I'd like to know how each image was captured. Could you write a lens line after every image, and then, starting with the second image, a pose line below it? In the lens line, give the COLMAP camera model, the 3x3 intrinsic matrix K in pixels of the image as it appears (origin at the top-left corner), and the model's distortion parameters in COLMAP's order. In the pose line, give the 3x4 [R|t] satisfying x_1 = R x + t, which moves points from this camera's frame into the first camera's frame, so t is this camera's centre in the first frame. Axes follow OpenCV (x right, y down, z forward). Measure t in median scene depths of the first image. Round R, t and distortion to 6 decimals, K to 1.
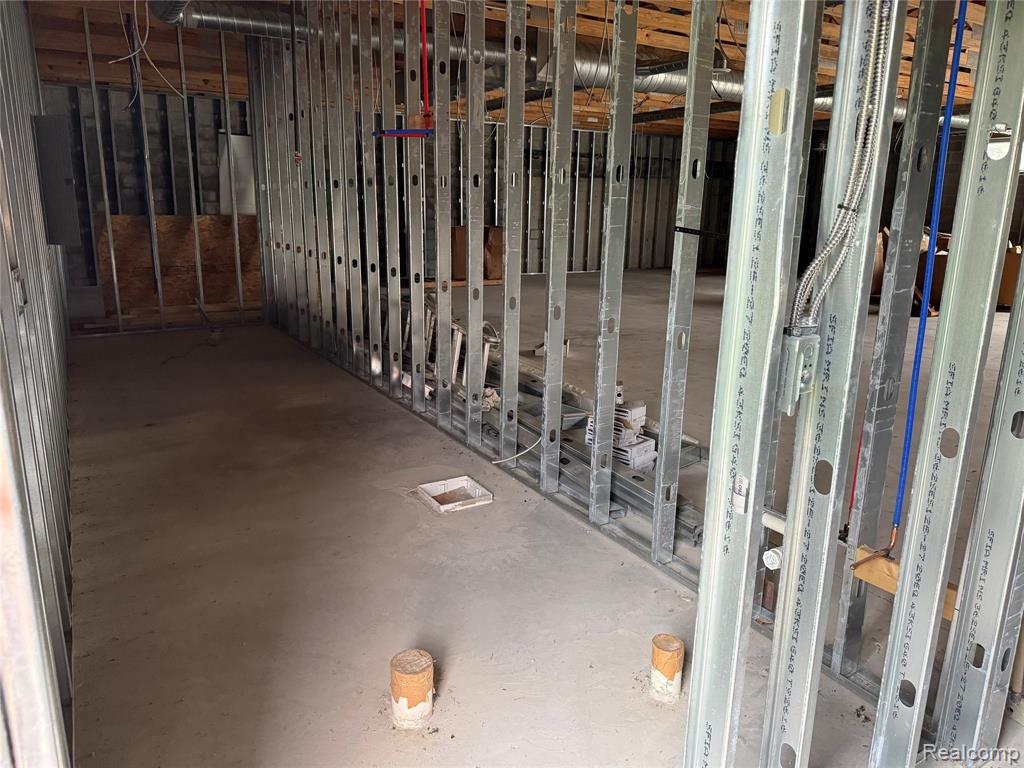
lens RADIAL K [[716.5, 0, 513.9], [0, 716.5, 379.1], [0, 0, 1]] dist [0.053488, -0.084895]
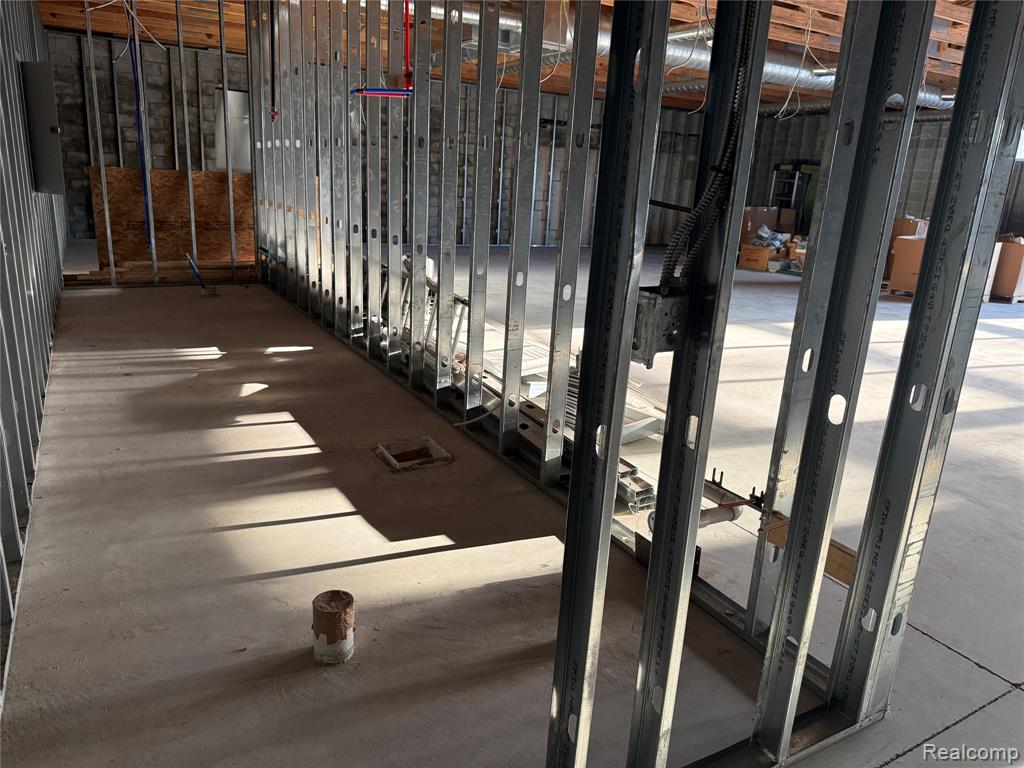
lens RADIAL K [[716.5, 0, 504.3], [0, 716.5, 383.7], [0, 0, 1]] dist [0.053488, -0.084895]
pose [[0.998940, 0.044051, -0.013367, 0.018696], [-0.043413, 0.998053, 0.044774, 0.003527], [0.015313, -0.044146, 0.998908, -0.004414]]
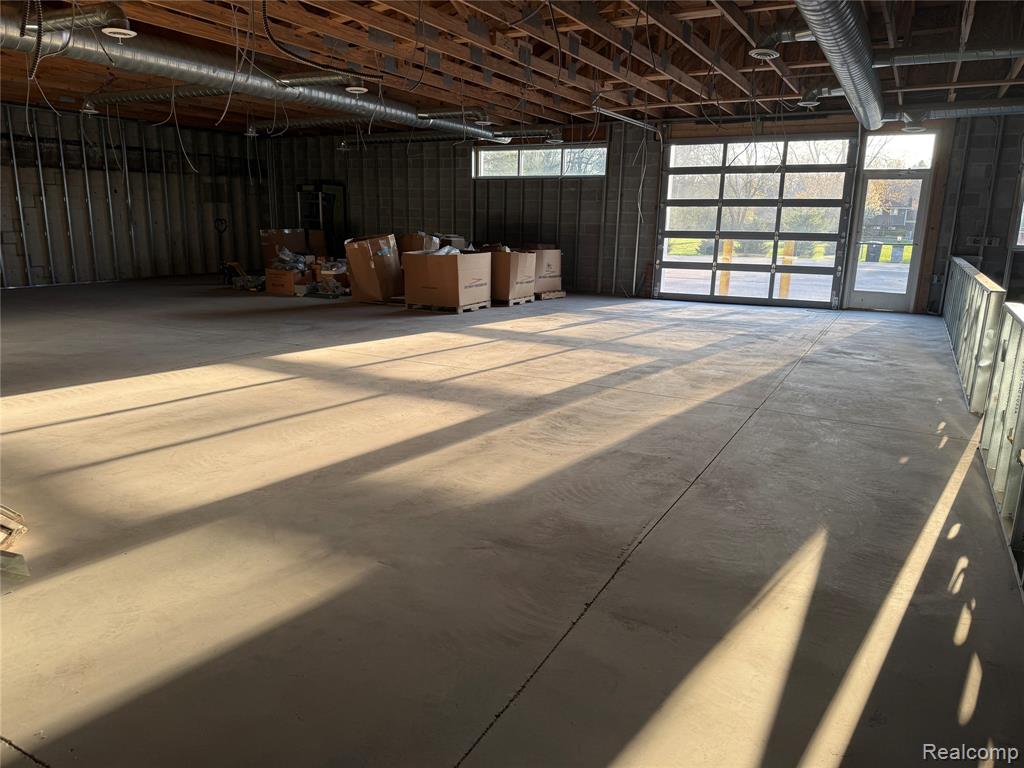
lens RADIAL K [[716.5, 0, 513.0], [0, 716.5, 393.3], [0, 0, 1]] dist [0.053488, -0.084895]
pose [[0.857623, -0.118286, 0.500491, 0.331306], [0.111313, 0.992815, 0.043900, -0.026191], [-0.502088, 0.018061, 0.864628, 0.158537]]
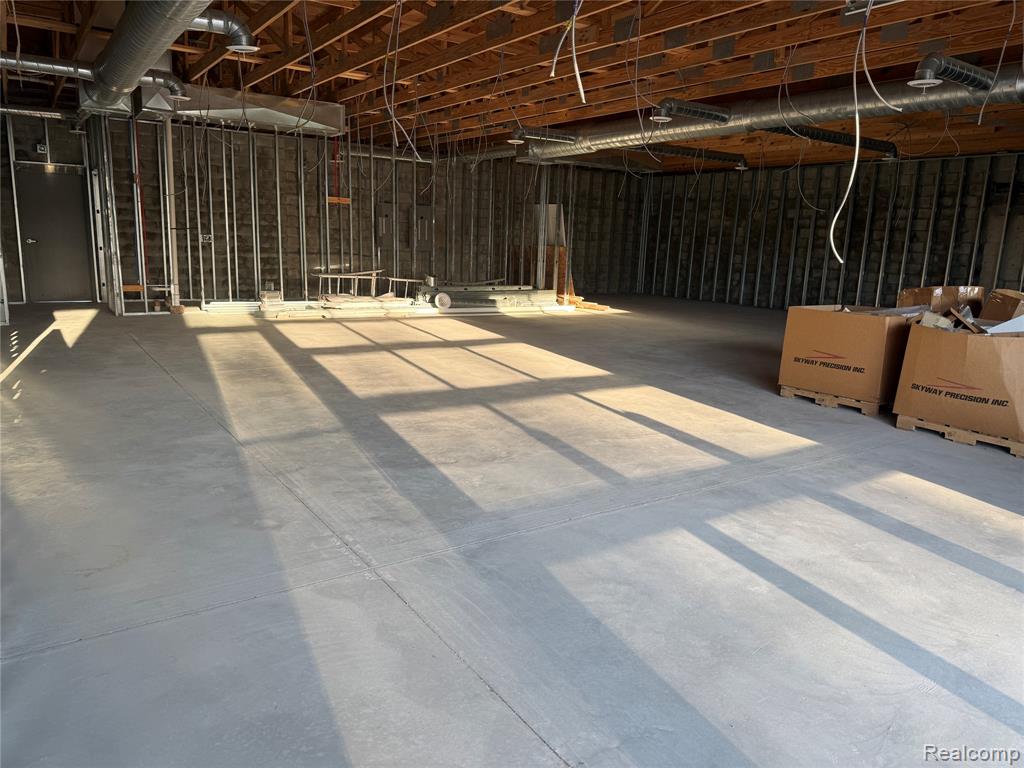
lens RADIAL K [[716.5, 0, 510.7], [0, 716.5, 388.3], [0, 0, 1]] dist [0.053488, -0.084895]
pose [[0.059619, 0.187194, -0.980512, 3.014427], [-0.282549, 0.945254, 0.163283, -0.322646], [0.957398, 0.267308, 0.109246, 1.631383]]
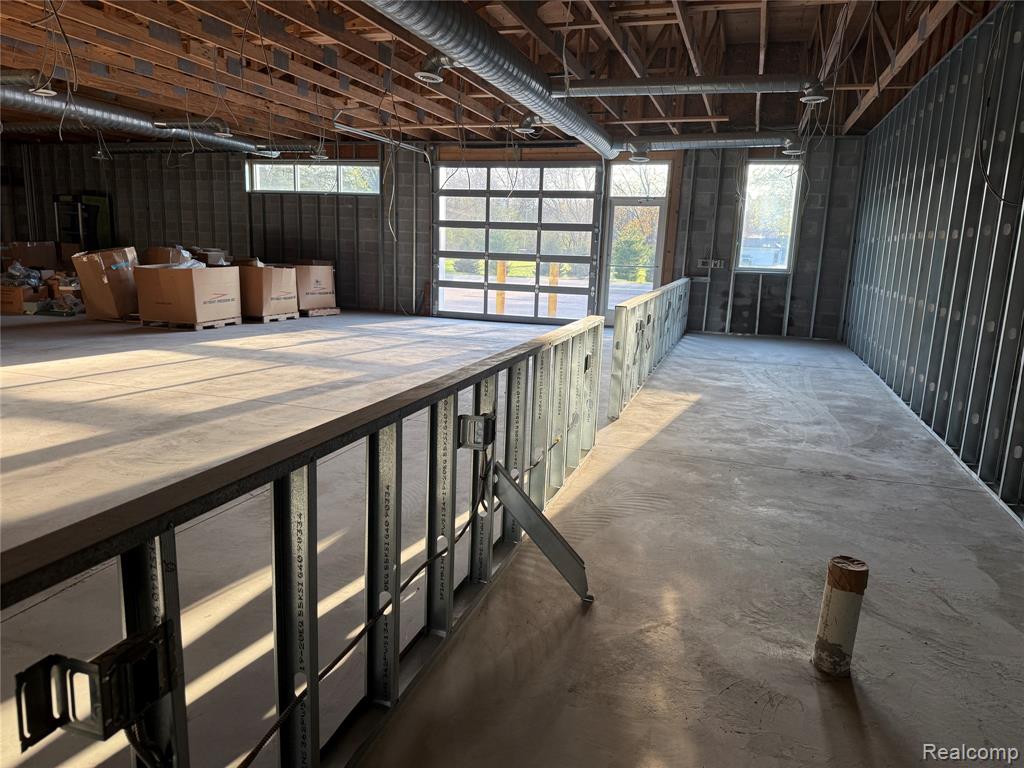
lens RADIAL K [[716.5, 0, 523.3], [0, 716.5, 388.5], [0, 0, 1]] dist [0.053488, -0.084895]
pose [[0.740291, -0.117543, 0.661931, 0.651626], [0.128351, 0.991197, 0.032468, 0.034681], [-0.659921, 0.060924, 0.748861, -0.068966]]
